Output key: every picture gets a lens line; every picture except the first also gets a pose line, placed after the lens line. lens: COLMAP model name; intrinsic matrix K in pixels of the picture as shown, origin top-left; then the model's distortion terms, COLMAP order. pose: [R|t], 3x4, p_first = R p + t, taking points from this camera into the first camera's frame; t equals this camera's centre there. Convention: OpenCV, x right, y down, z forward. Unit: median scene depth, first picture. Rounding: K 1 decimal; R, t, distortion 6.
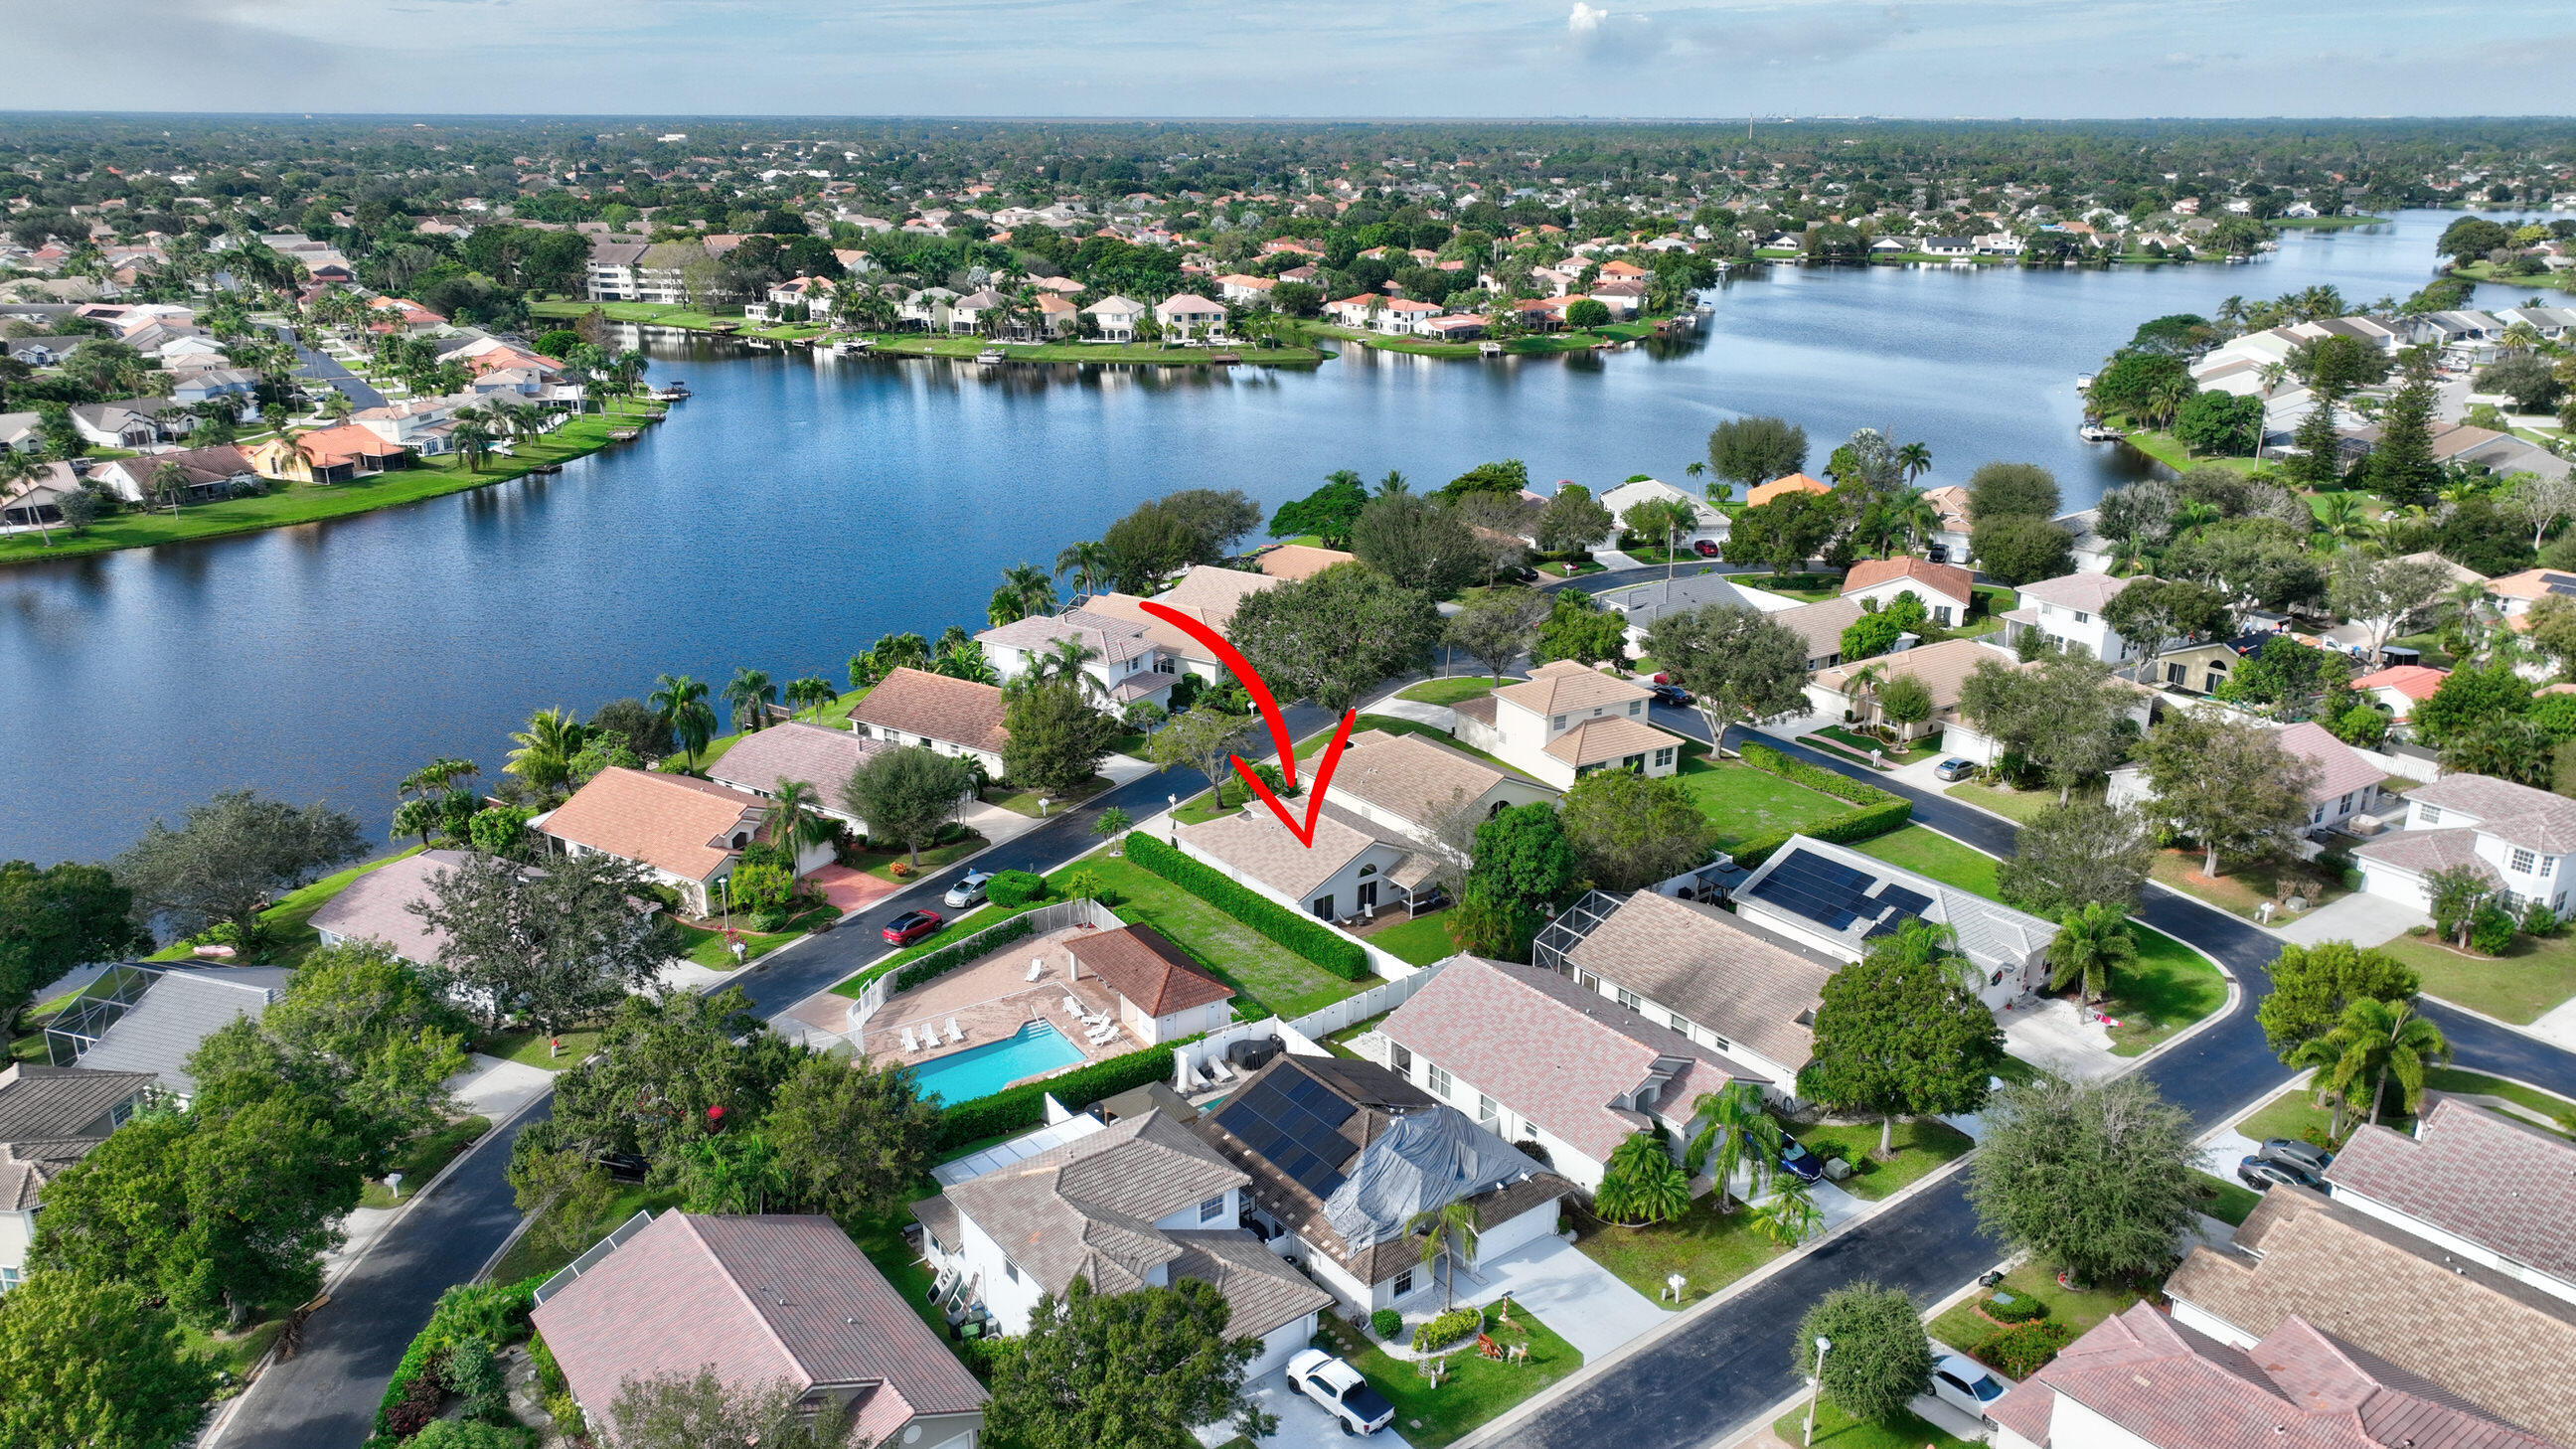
lens RADIAL K [[1832.8, 0, 1288.0], [0, 1832.8, 724.5], [0, 0, 1]] dist [0.000378, 0.010861]
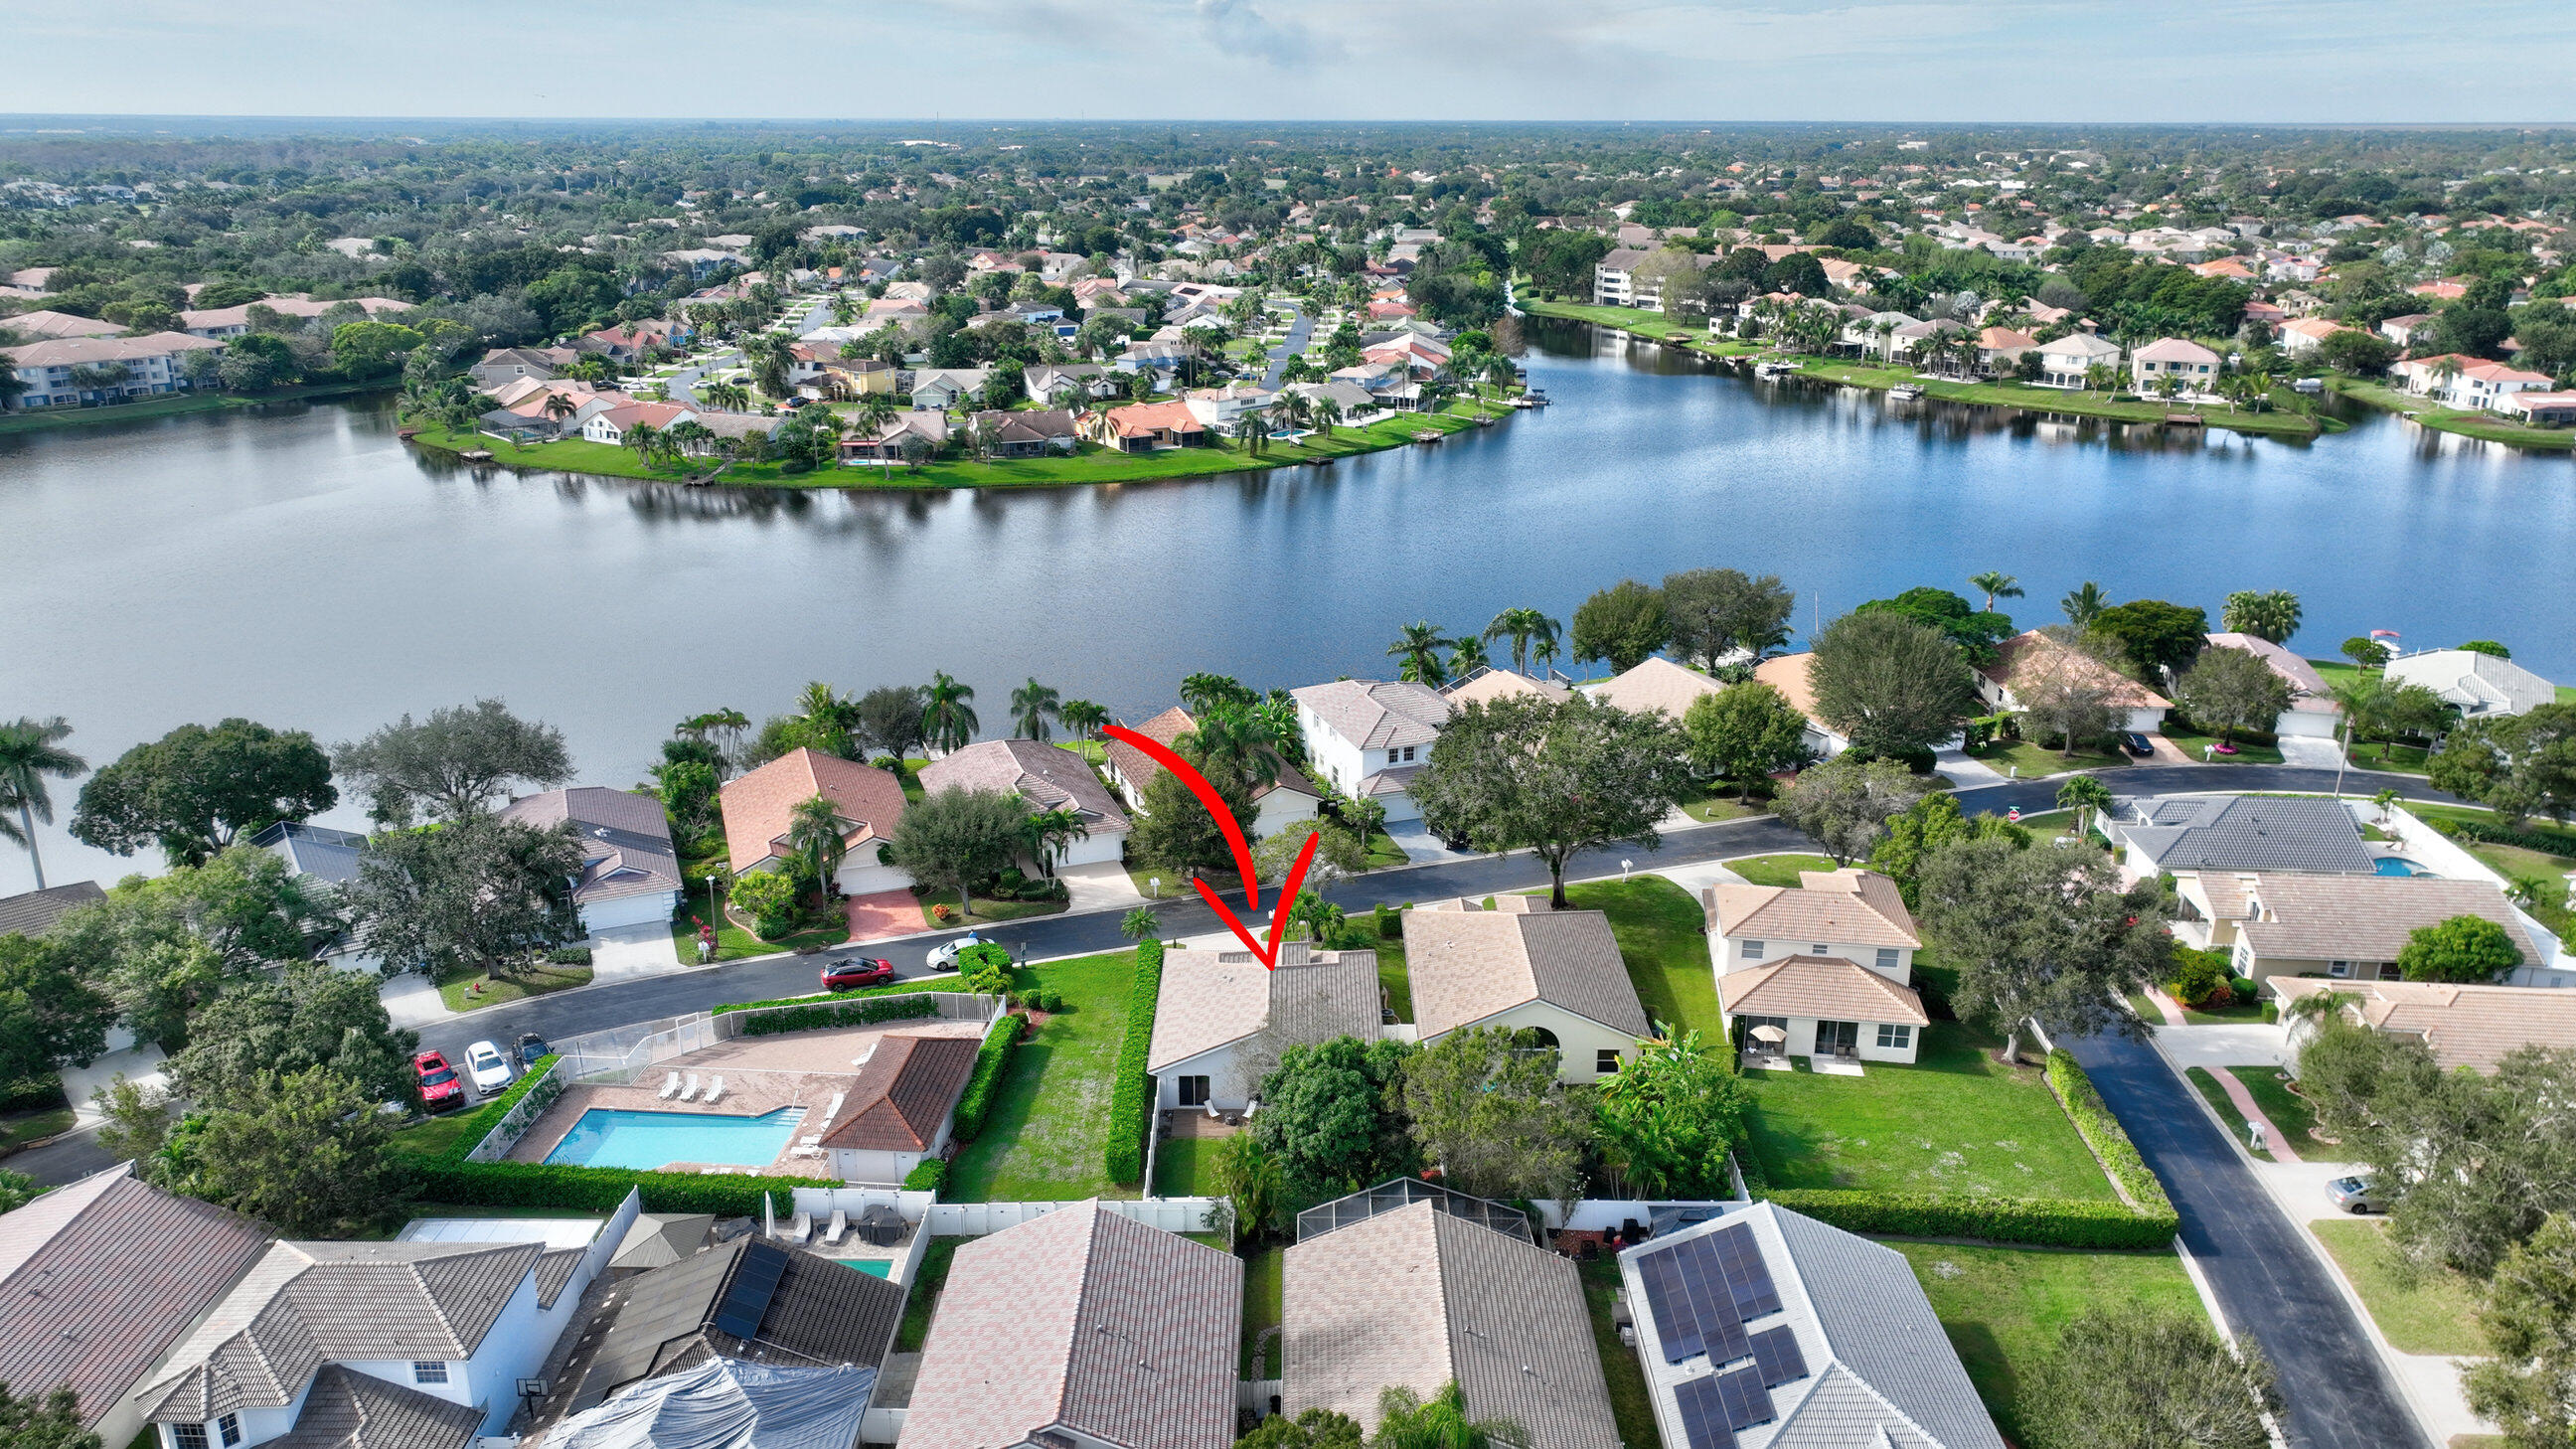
lens RADIAL K [[1832.8, 0, 1288.0], [0, 1832.8, 724.5], [0, 0, 1]] dist [0.000378, 0.010861]
pose [[0.786858, 0.194362, -0.585729, 0.153903], [-0.196217, 0.978652, 0.061151, -0.036241], [0.585110, 0.066813, 0.808197, 0.106441]]
